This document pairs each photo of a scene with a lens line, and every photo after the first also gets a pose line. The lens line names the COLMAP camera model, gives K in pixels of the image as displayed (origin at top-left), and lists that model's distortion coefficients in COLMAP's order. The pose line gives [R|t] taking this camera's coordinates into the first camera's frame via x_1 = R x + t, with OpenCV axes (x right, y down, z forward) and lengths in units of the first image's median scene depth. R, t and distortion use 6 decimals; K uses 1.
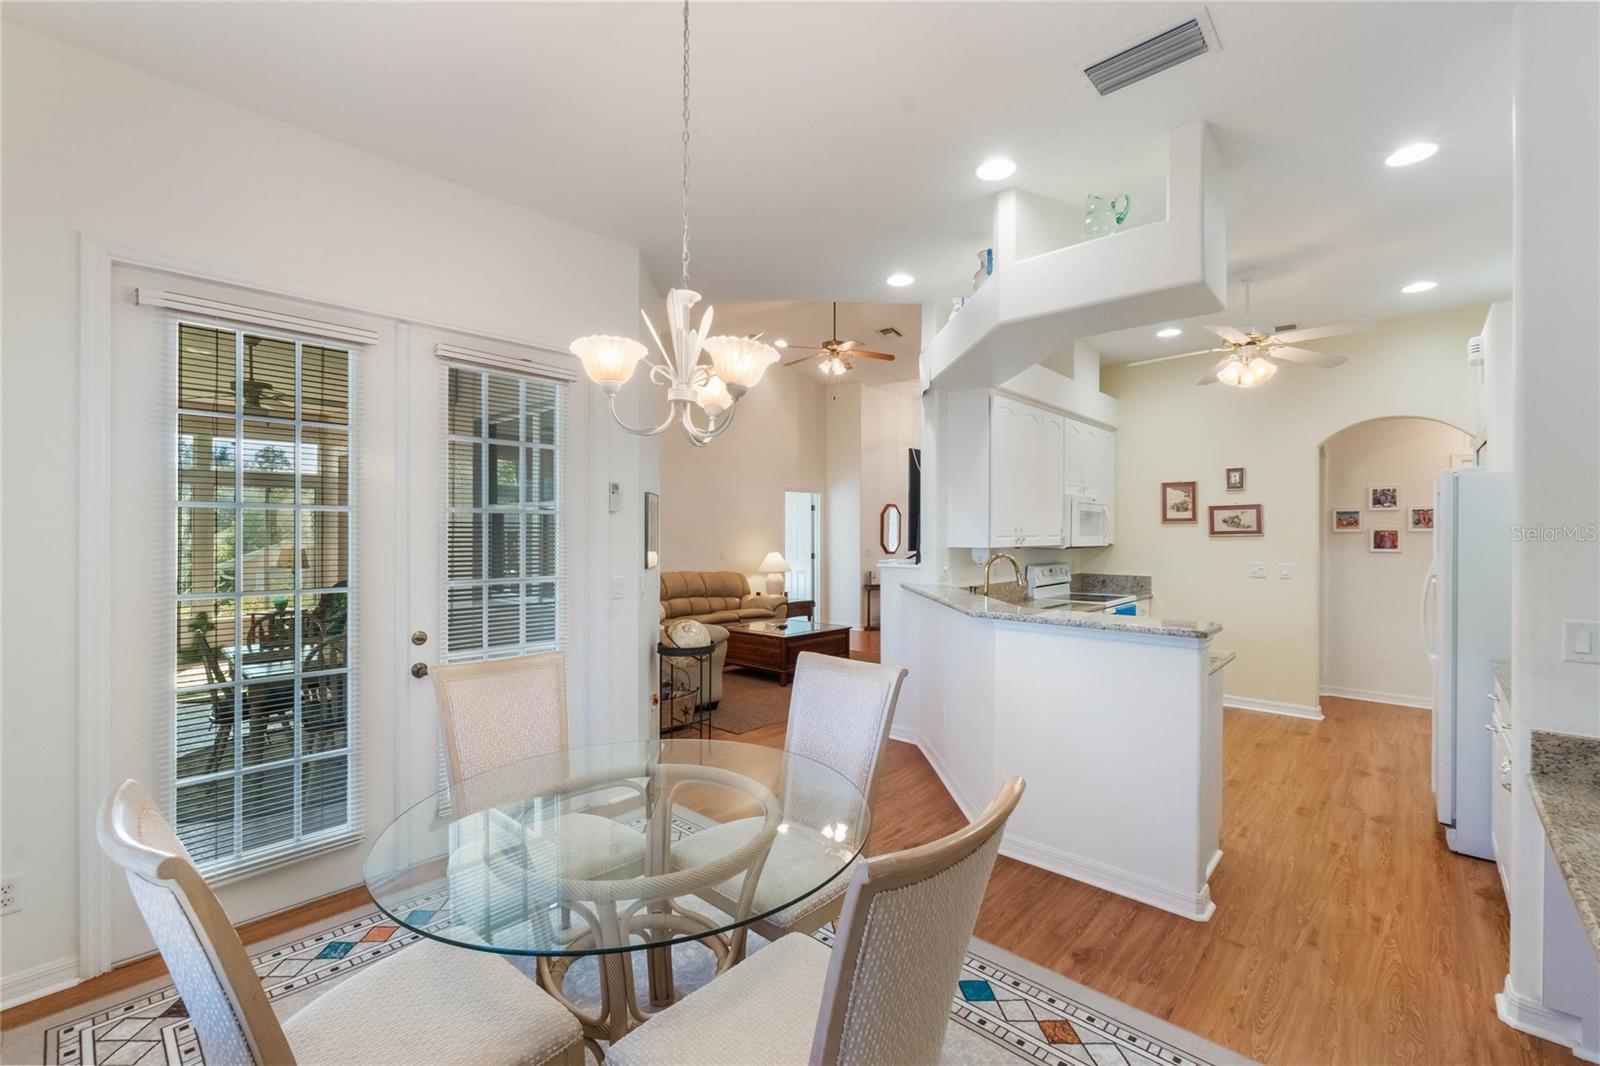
lens RADIAL K [[675.5, 0, 800.0], [0, 675.5, 533.0], [0, 0, 1]] dist [-0.003748, -0.000404]
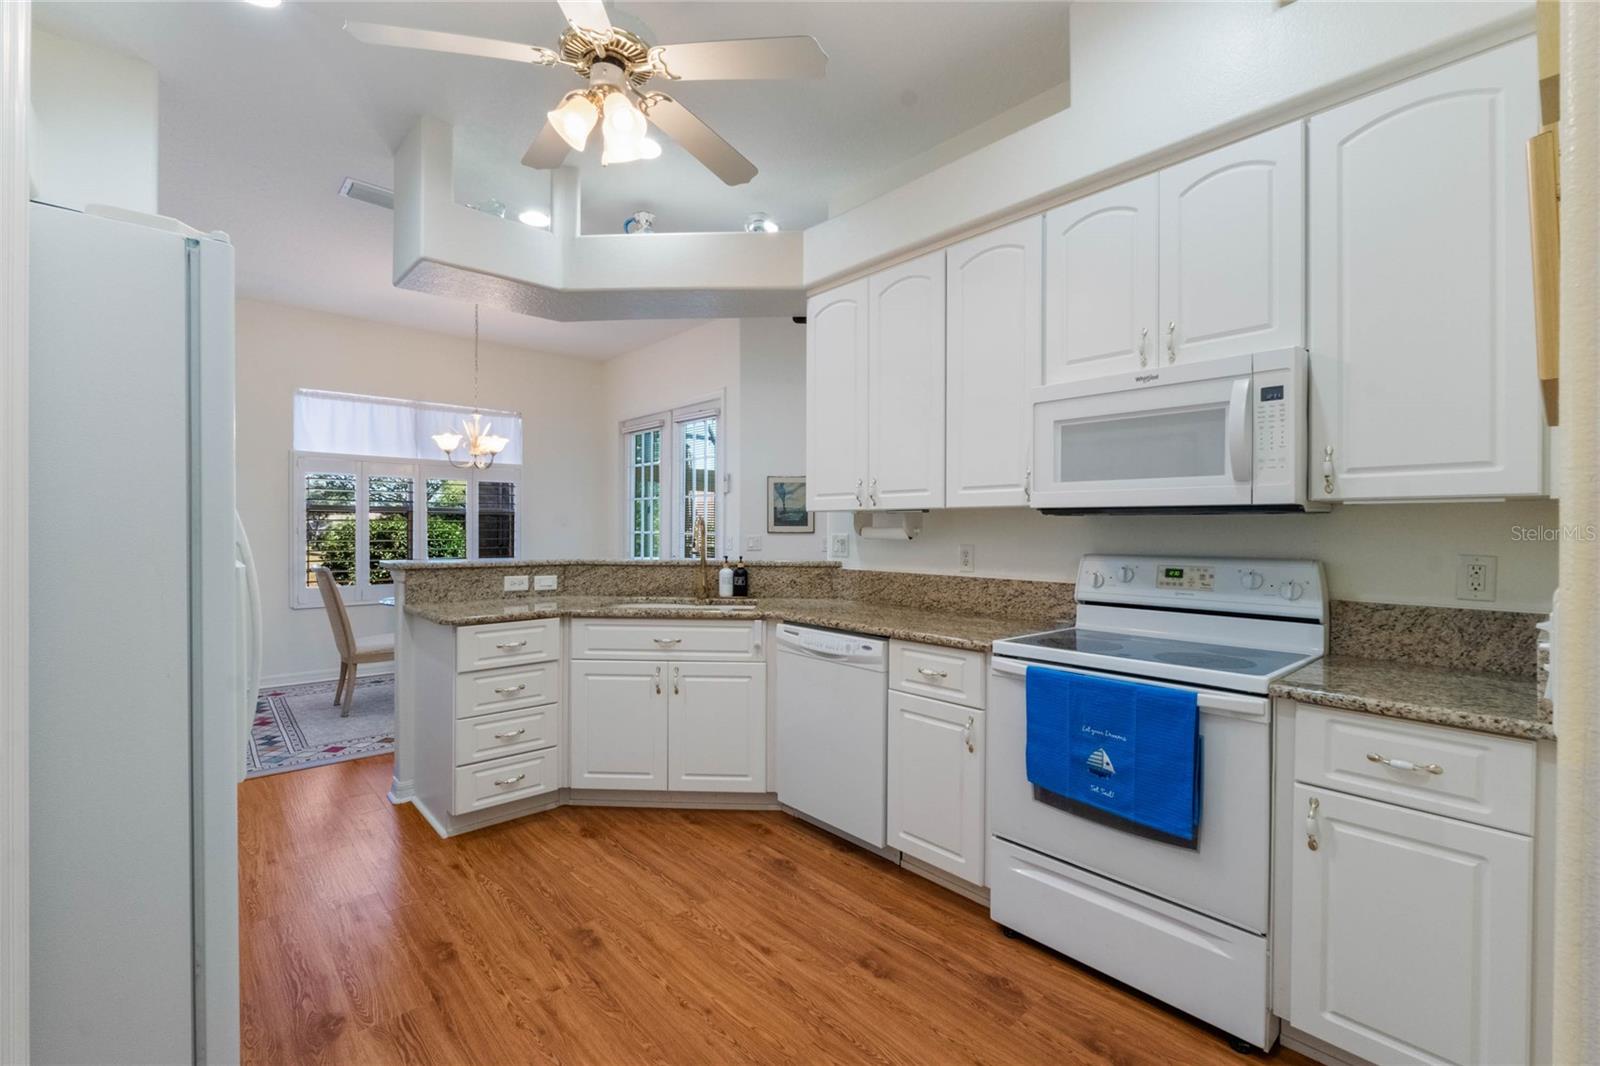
lens RADIAL K [[686.8, 0, 801.9], [0, 686.8, 530.4], [0, 0, 1]] dist [-0.002763, -0.000243]
pose [[-0.090293, -0.000267, -0.995915, 0.816435], [-0.007897, 0.999969, 0.000447, 0.033317], [0.995884, 0.007905, -0.090293, 0.850090]]
